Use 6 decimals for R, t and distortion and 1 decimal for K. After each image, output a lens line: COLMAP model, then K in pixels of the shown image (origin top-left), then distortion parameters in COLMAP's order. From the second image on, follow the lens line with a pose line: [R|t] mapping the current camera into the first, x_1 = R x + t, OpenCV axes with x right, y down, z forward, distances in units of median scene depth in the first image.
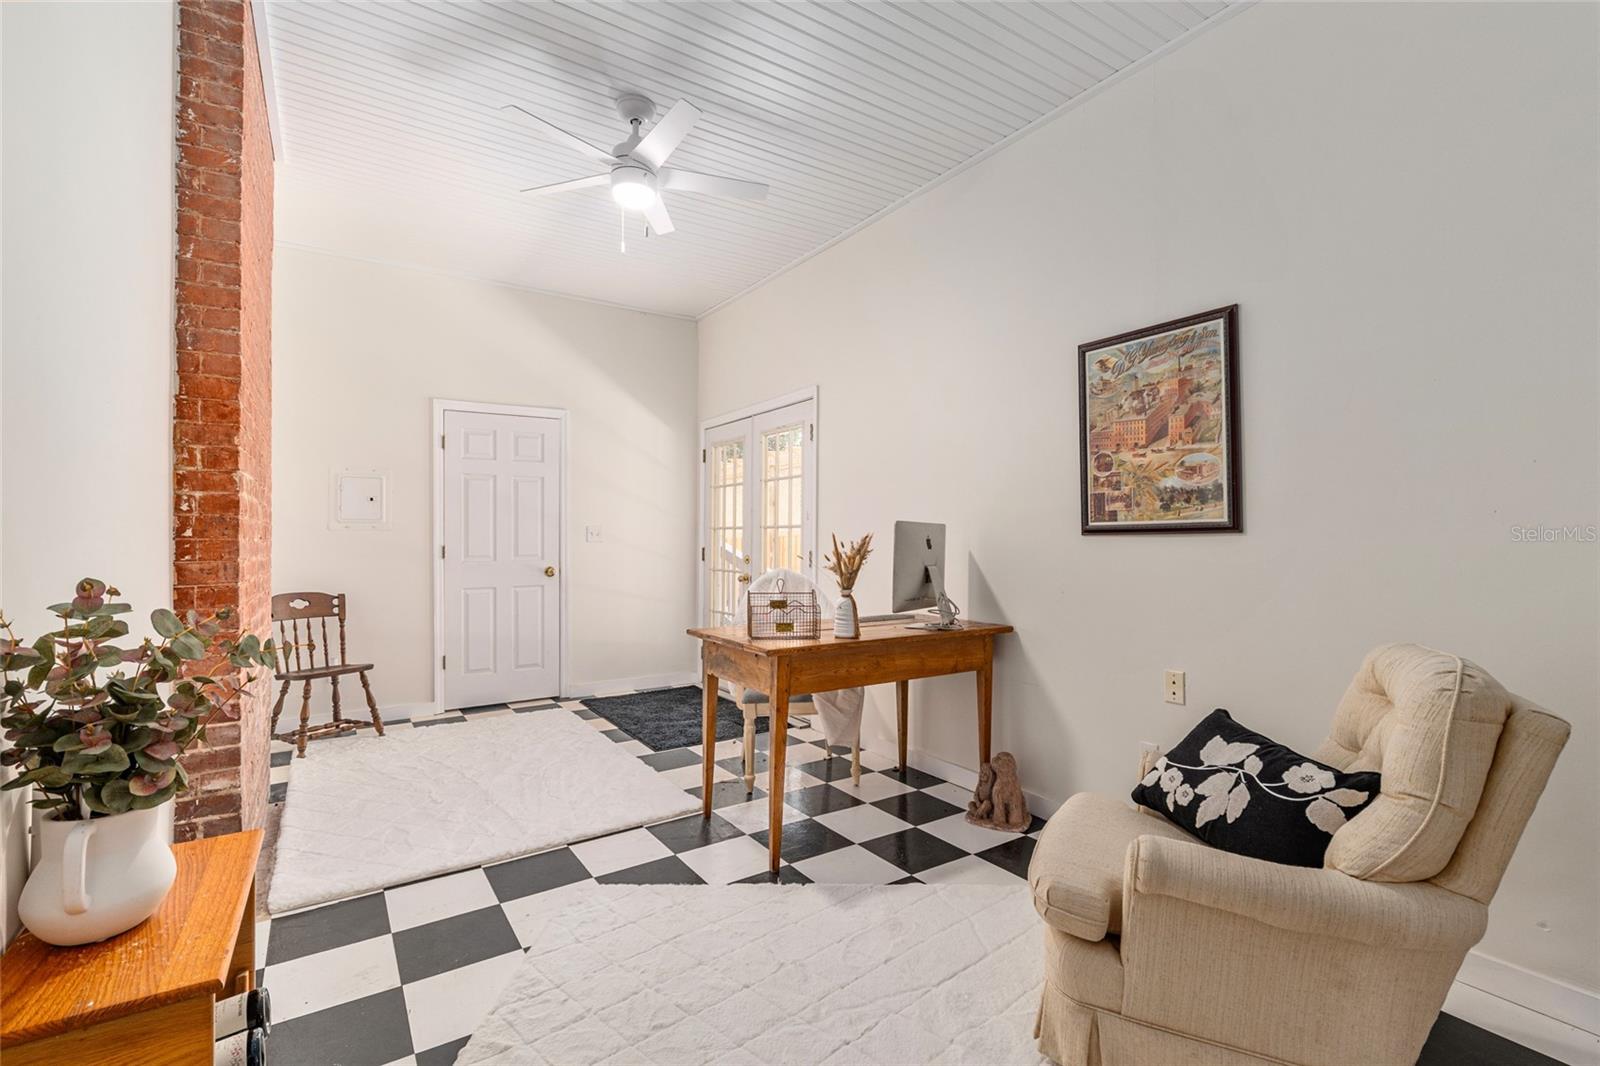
lens RADIAL K [[701.0, 0, 803.0], [0, 701.0, 532.3], [0, 0, 1]] dist [-0.000191, 0.000065]
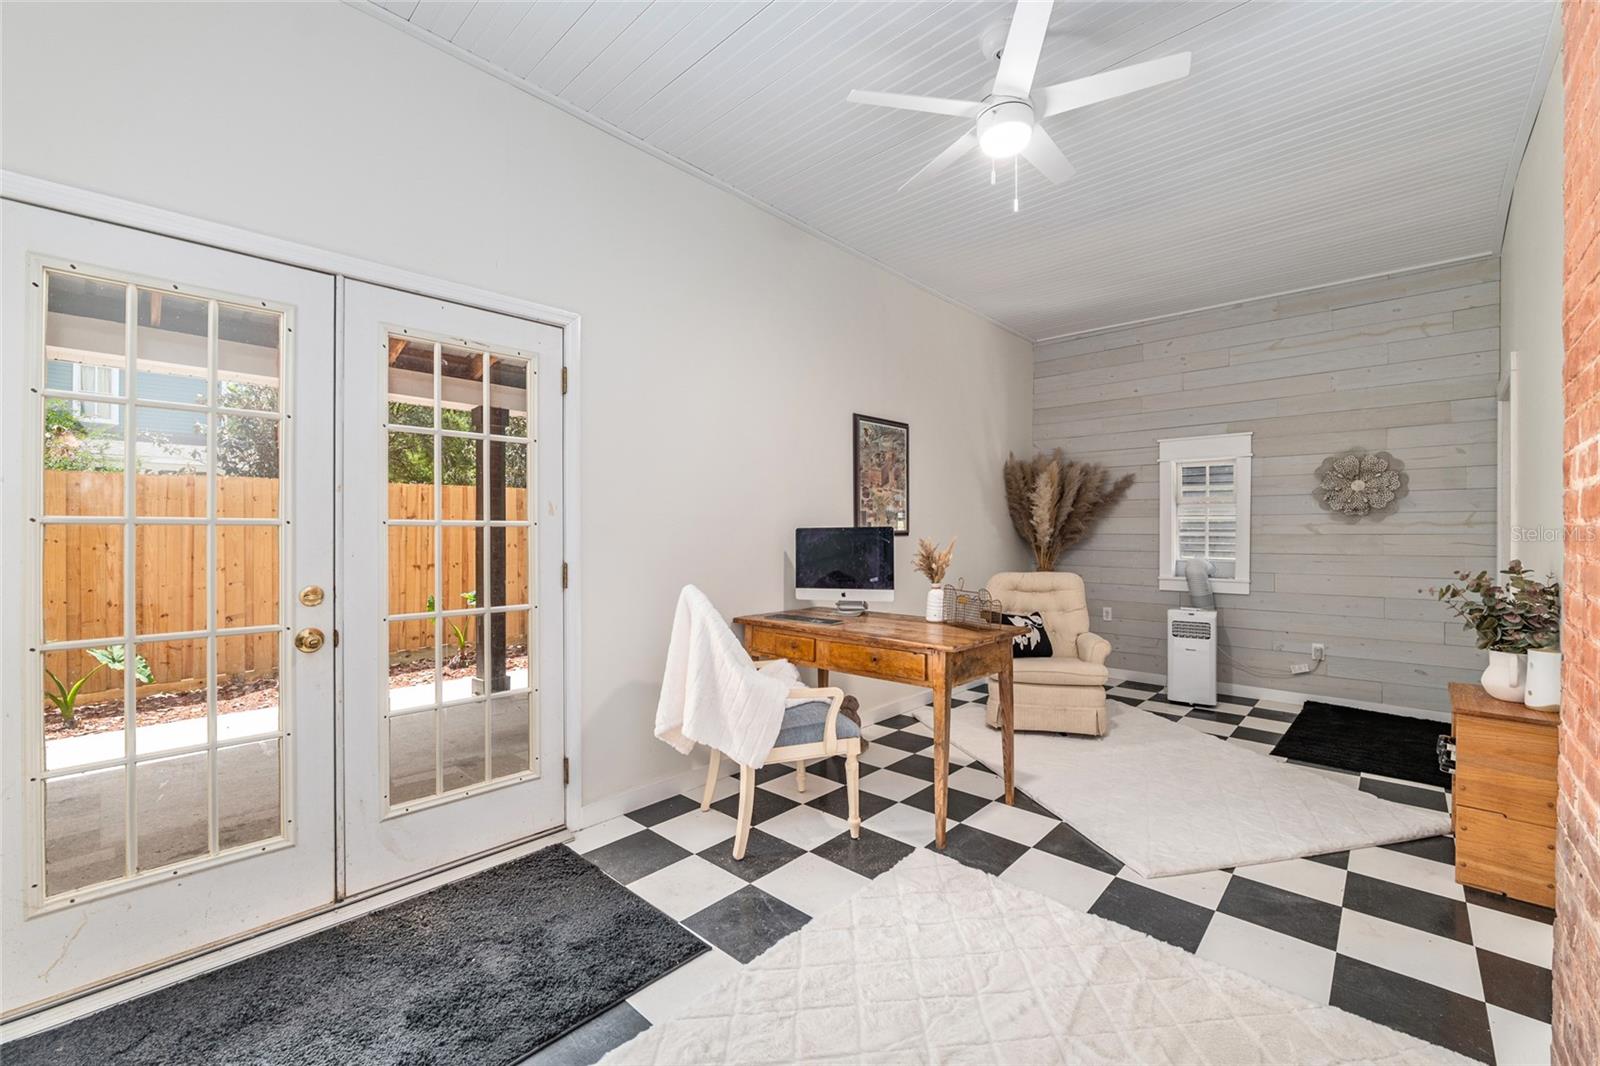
lens RADIAL K [[647.3, 0, 804.6], [0, 647.3, 535.7], [0, 0, 1]] dist [-0.001727, -0.000040]
pose [[-0.242711, -0.003746, 0.970091, -1.030195], [-0.004733, 0.999985, 0.002677, -0.002429], [-0.970087, -0.003942, -0.242725, 1.566692]]
